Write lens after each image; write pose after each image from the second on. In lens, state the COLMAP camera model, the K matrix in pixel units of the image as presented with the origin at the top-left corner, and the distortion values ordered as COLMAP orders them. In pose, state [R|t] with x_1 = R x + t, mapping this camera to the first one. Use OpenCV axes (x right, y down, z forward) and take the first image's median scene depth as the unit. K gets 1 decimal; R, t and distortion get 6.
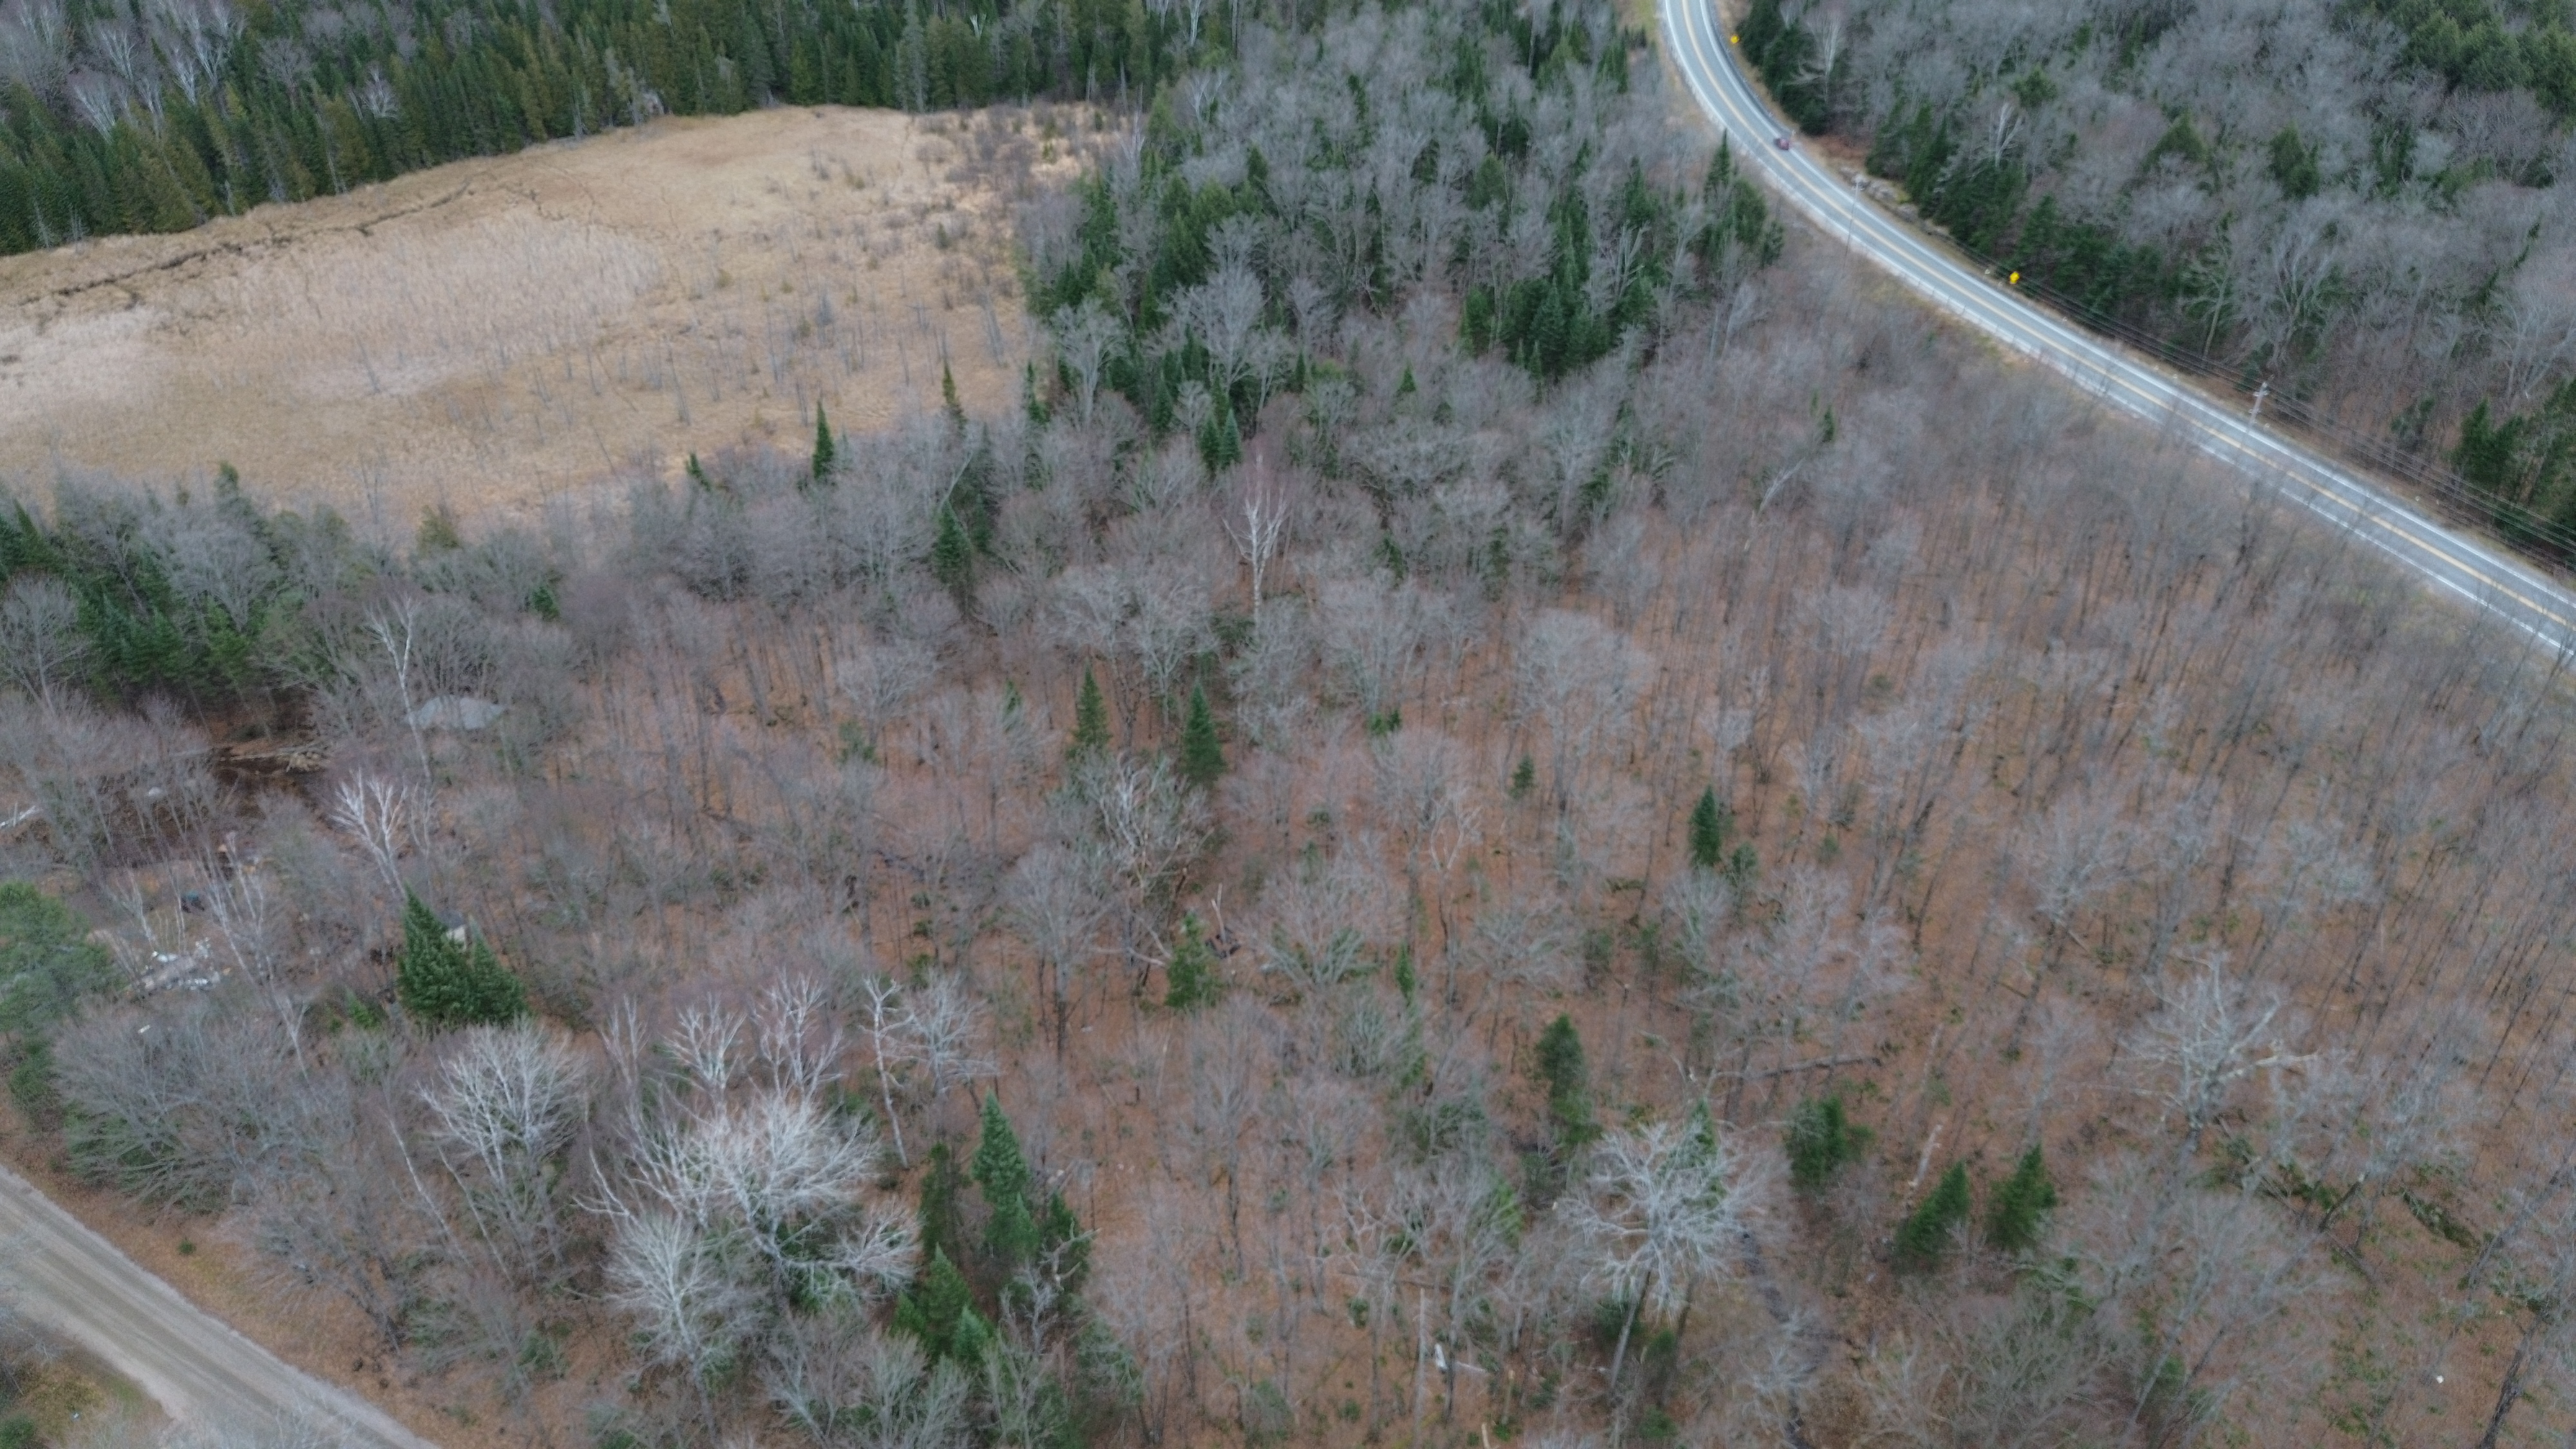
lens RADIAL K [[1815.5, 0, 1294.7], [0, 1815.5, 723.9], [0, 0, 1]] dist [0.040238, -0.005883]
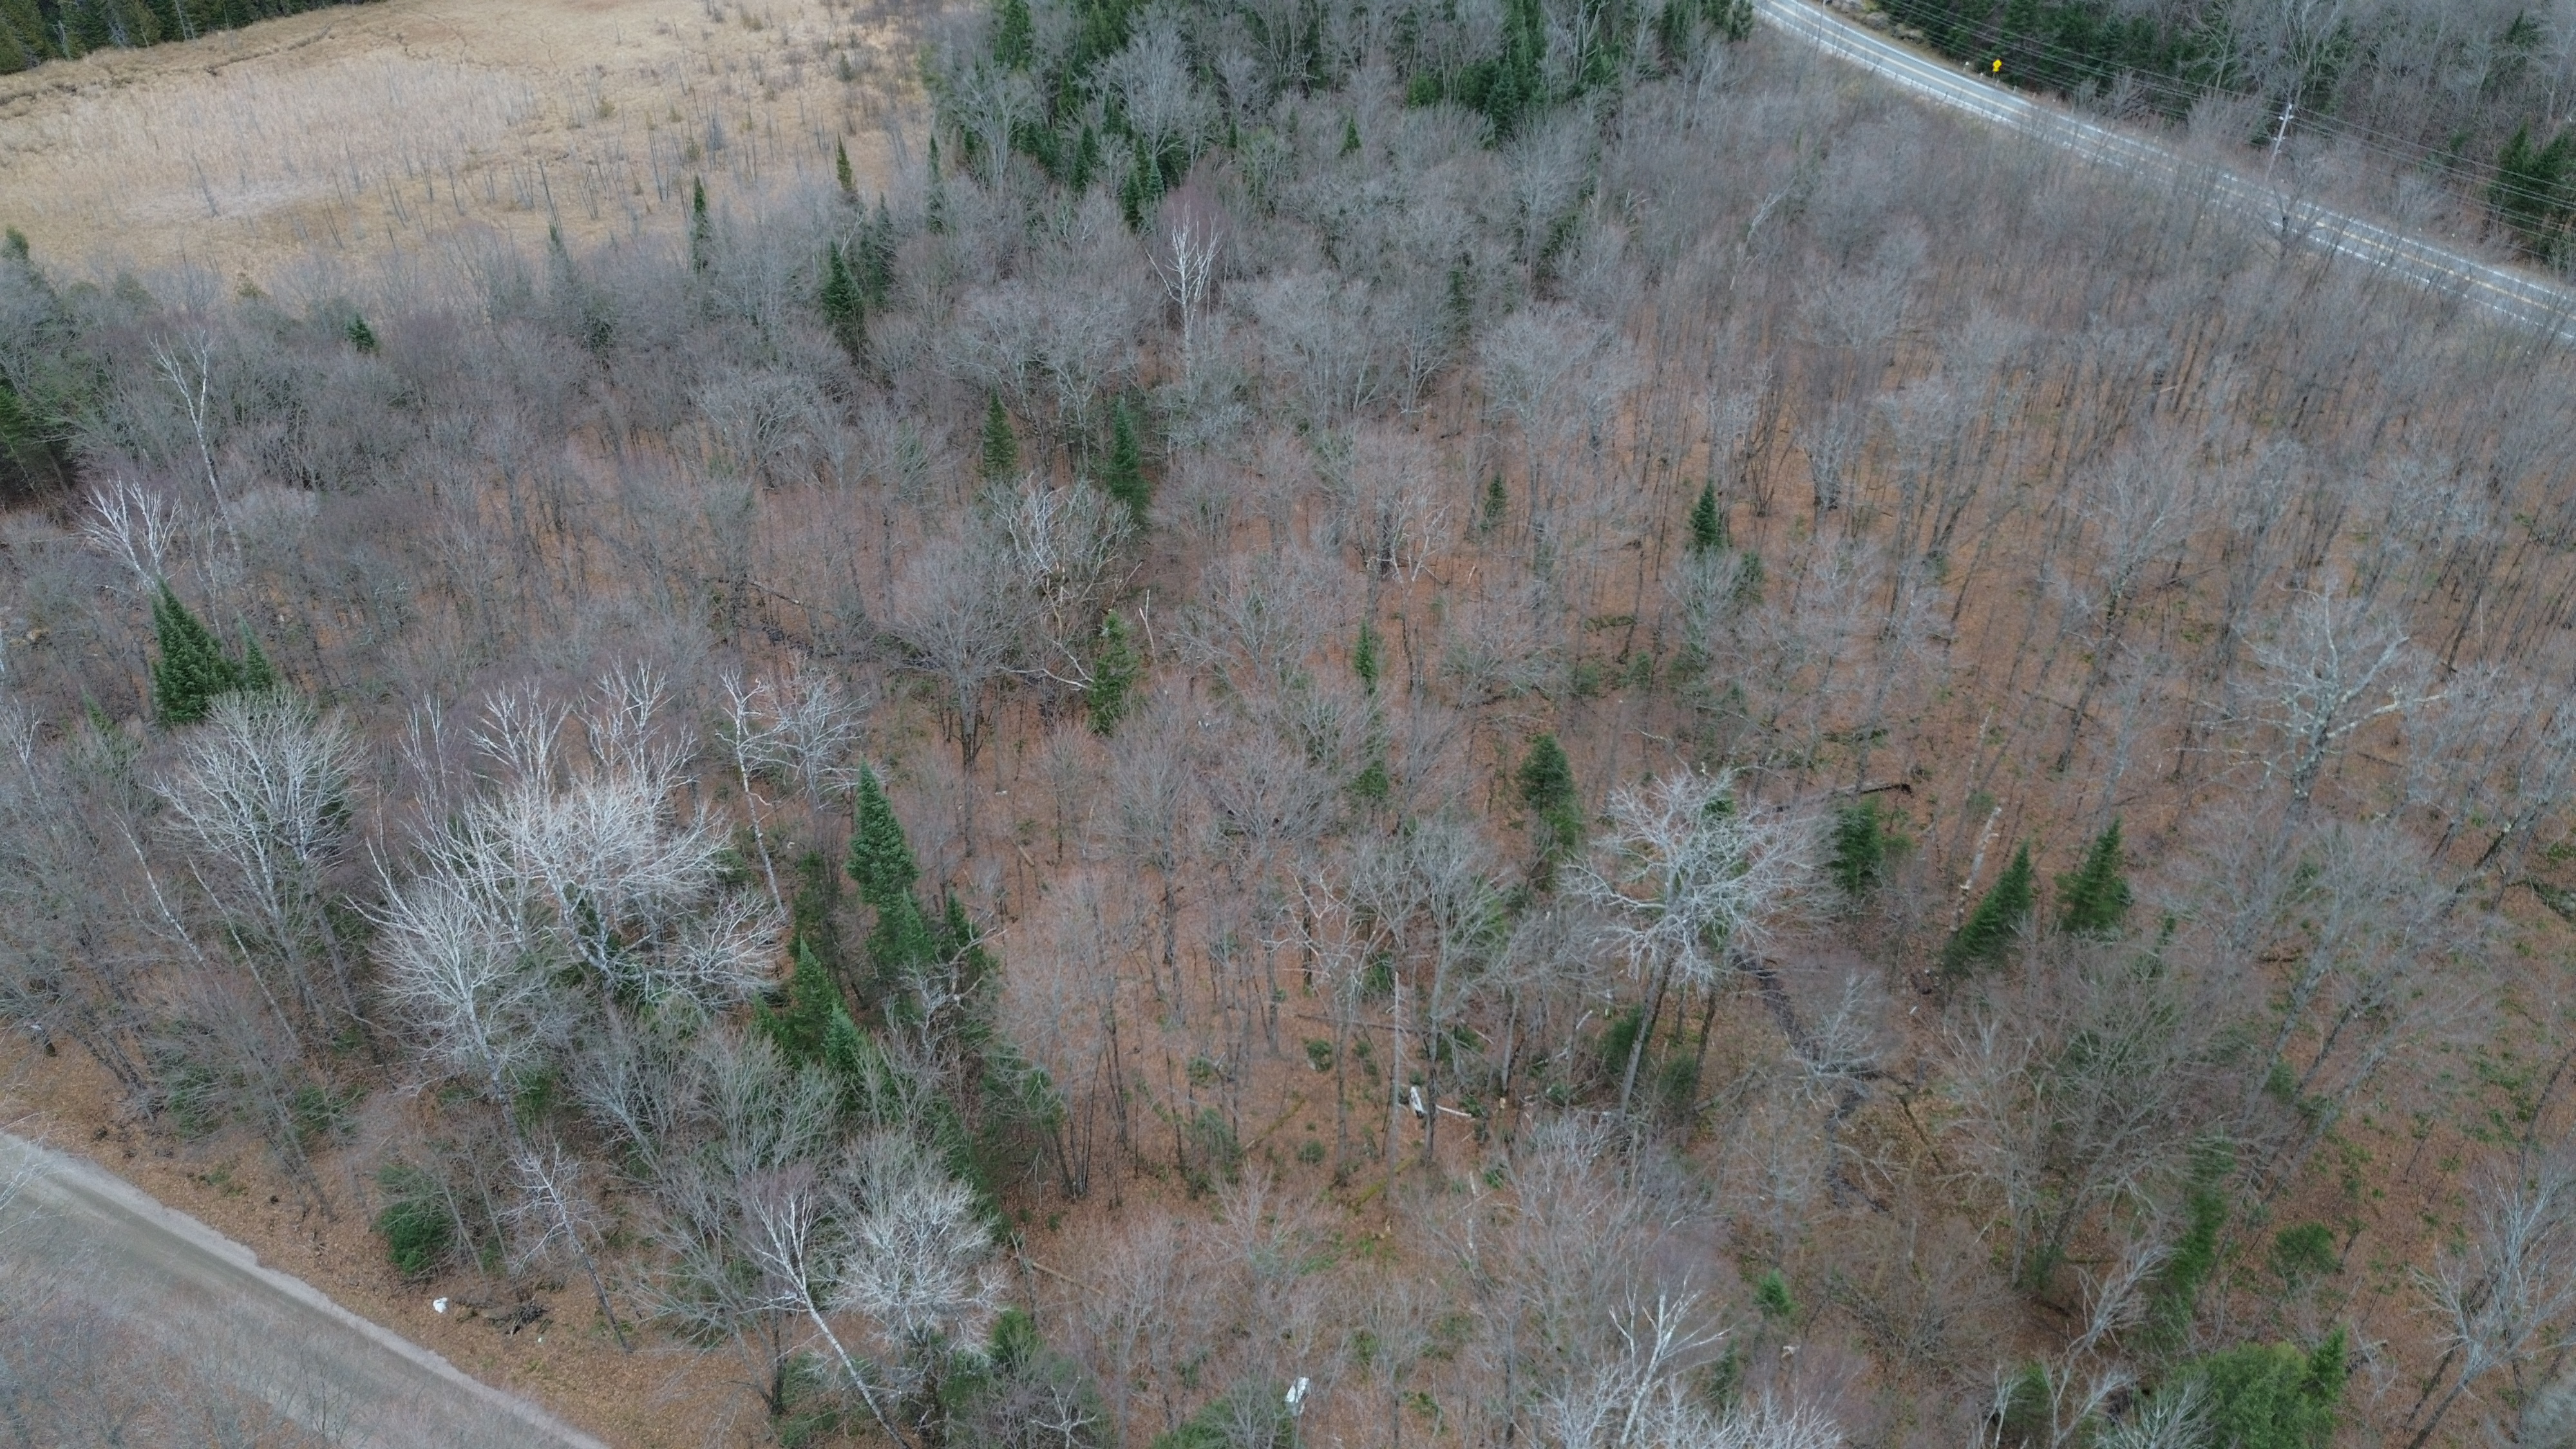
lens RADIAL K [[1803.9, 0, 1293.0], [0, 1803.9, 721.7], [0, 0, 1]] dist [0.069620, -0.057024]
pose [[0.999353, -0.024205, 0.026592, 0.001798], [0.024190, 0.999707, 0.000899, 0.083571], [-0.026606, -0.000255, 0.999646, 0.079497]]
